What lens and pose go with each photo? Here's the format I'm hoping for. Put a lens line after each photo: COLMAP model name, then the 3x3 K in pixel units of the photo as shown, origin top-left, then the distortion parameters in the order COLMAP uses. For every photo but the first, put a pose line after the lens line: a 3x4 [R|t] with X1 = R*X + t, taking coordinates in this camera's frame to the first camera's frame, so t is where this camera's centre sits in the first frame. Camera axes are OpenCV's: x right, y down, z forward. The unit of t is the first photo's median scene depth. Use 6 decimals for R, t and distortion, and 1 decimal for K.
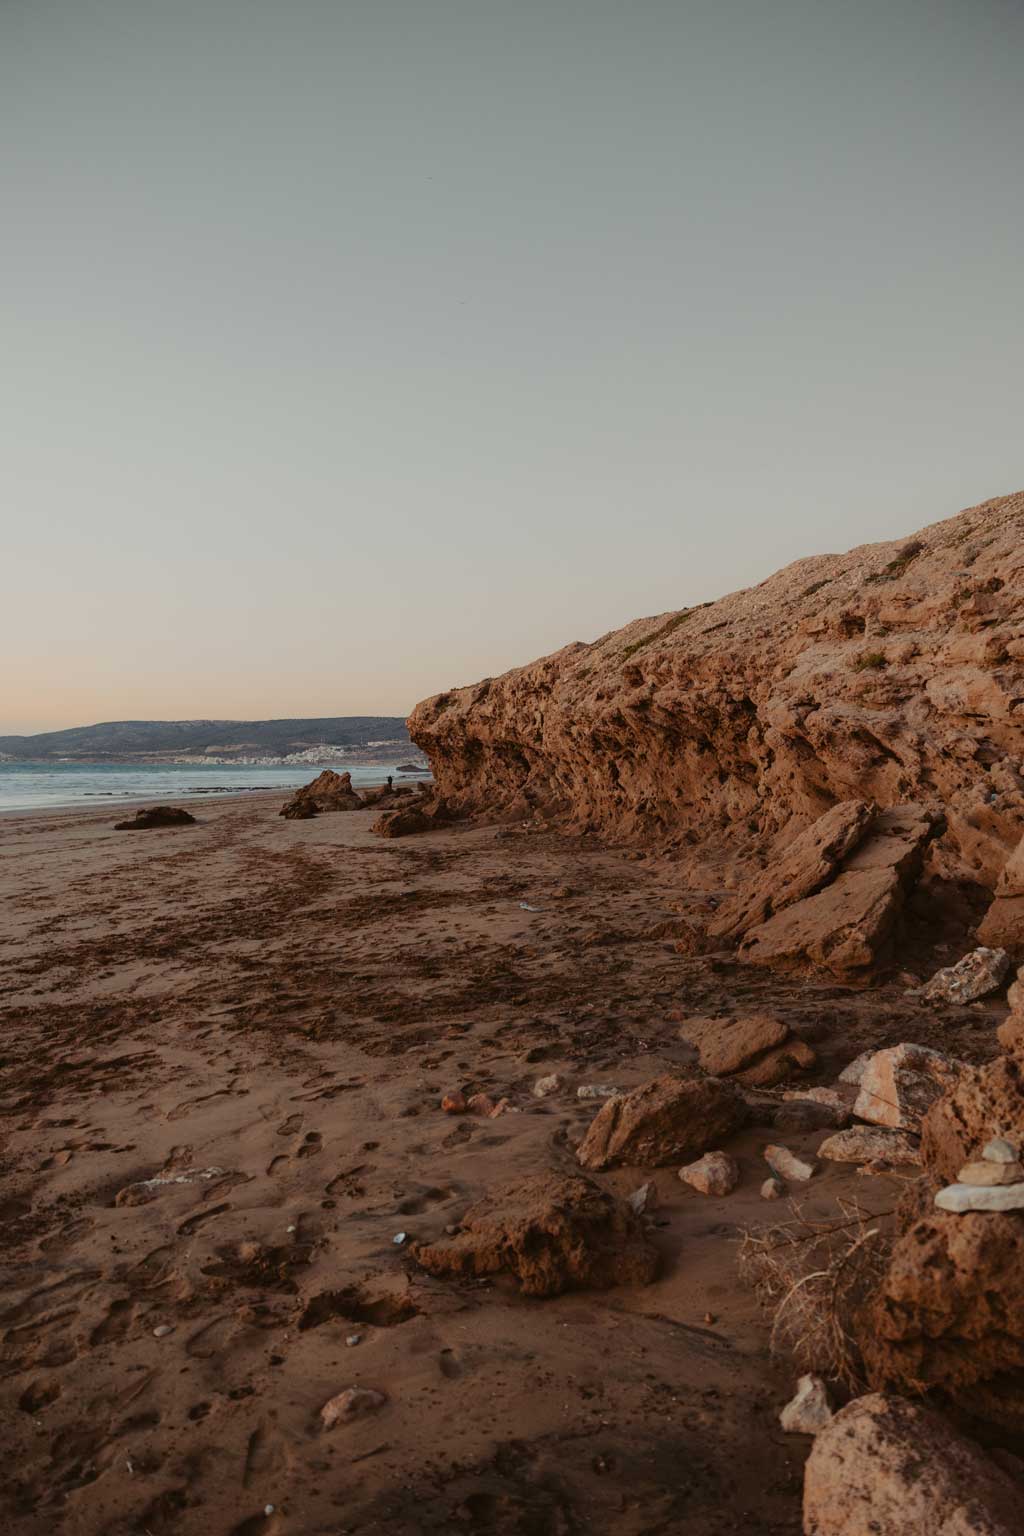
lens RADIAL K [[1094.2, 0, 504.5], [0, 1094.2, 764.5], [0, 0, 1]] dist [-0.010136, -0.000679]
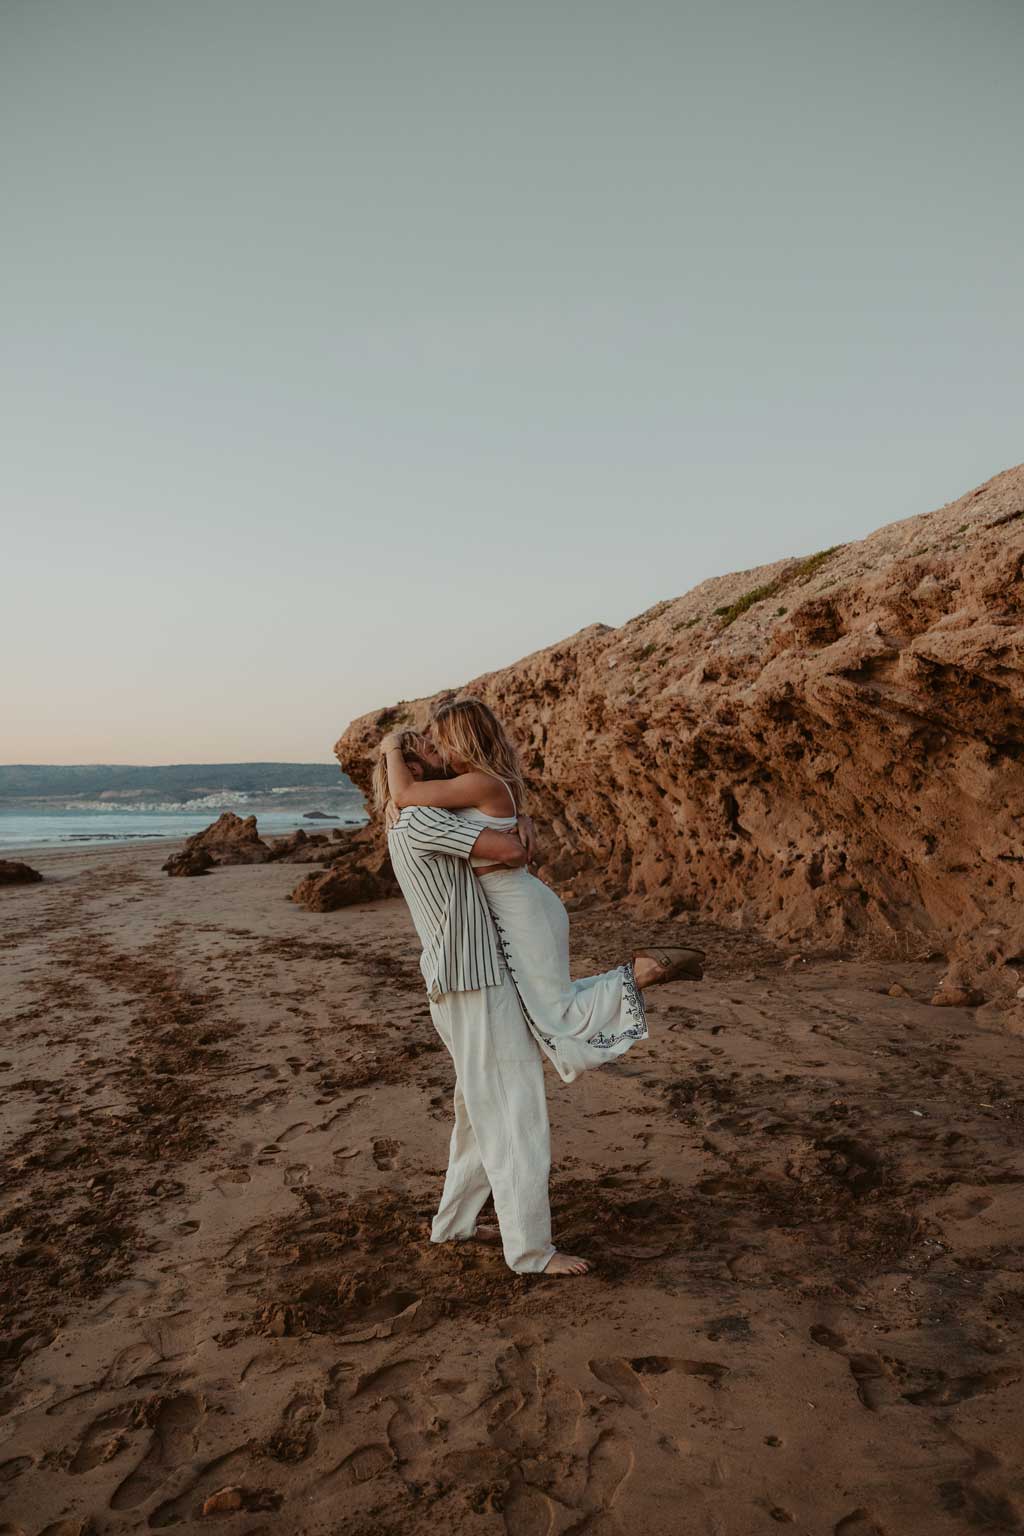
lens RADIAL K [[1100.2, 0, 521.5], [0, 1100.2, 757.9], [0, 0, 1]] dist [0.006566, 0.001700]
pose [[0.995184, 0.010195, 0.097498, -0.041546], [-0.005360, 0.998749, -0.049726, 0.006375], [-0.097883, 0.048964, 0.993993, 0.272289]]
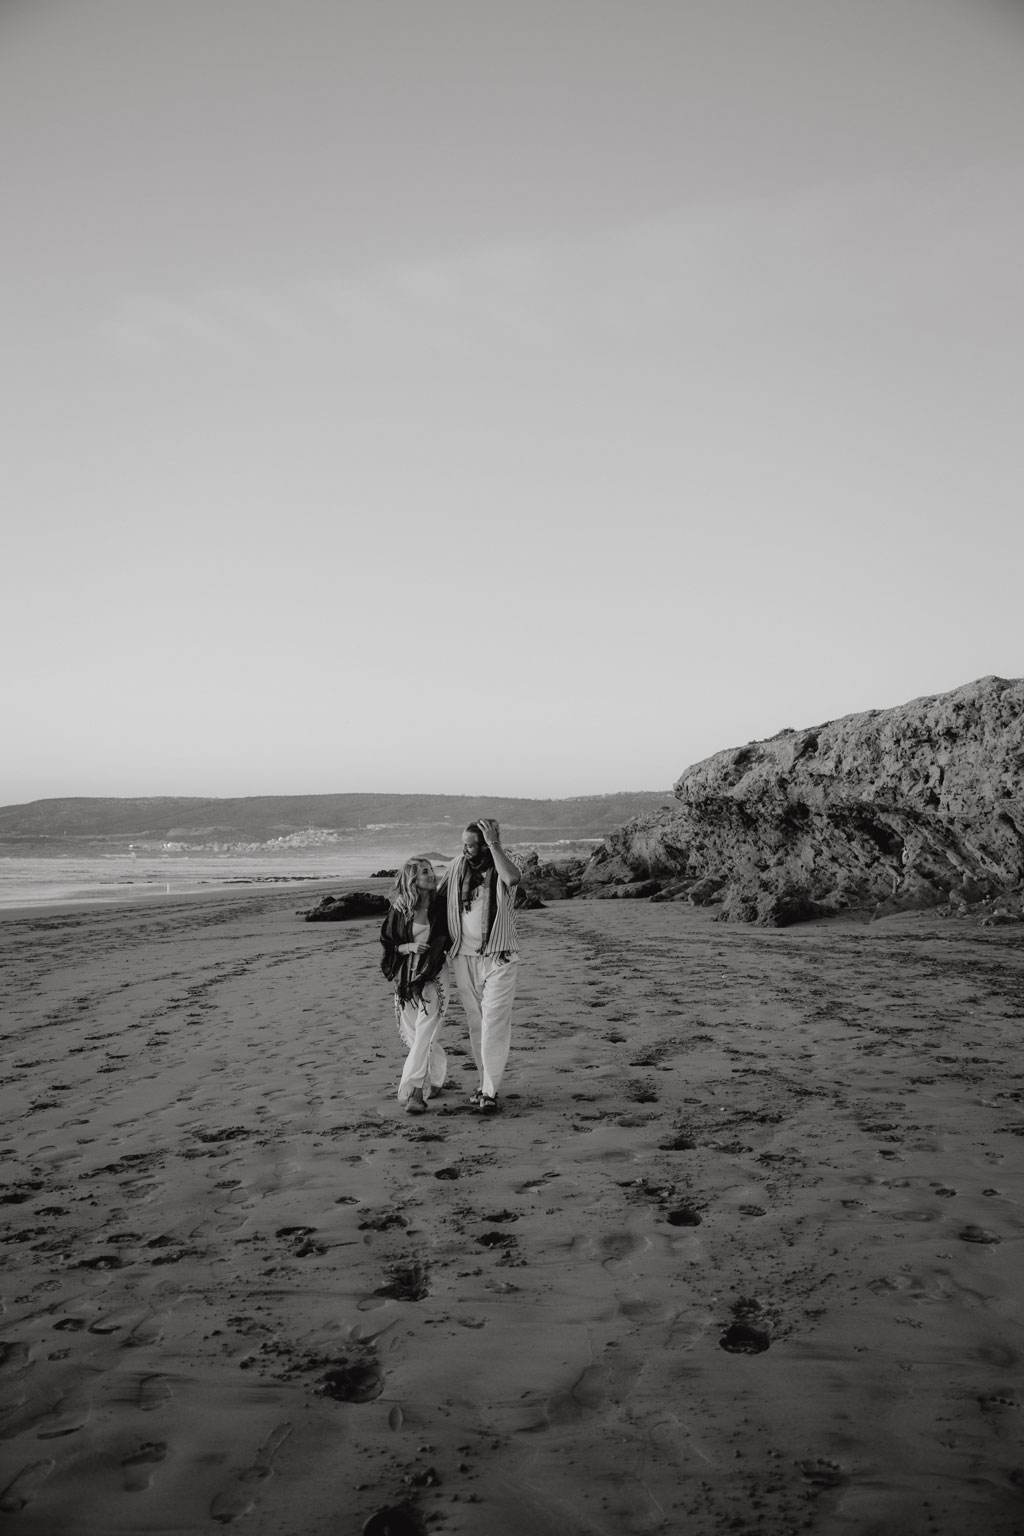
lens RADIAL K [[1347.9, 0, 505.0], [0, 1347.9, 763.3], [0, 0, 1]] dist [-0.054194, 0.002285]
pose [[0.999785, 0.000459, -0.020754, -0.222314], [-0.001827, 0.997822, -0.065944, 0.011422], [0.020678, 0.065967, 0.997607, 0.039273]]
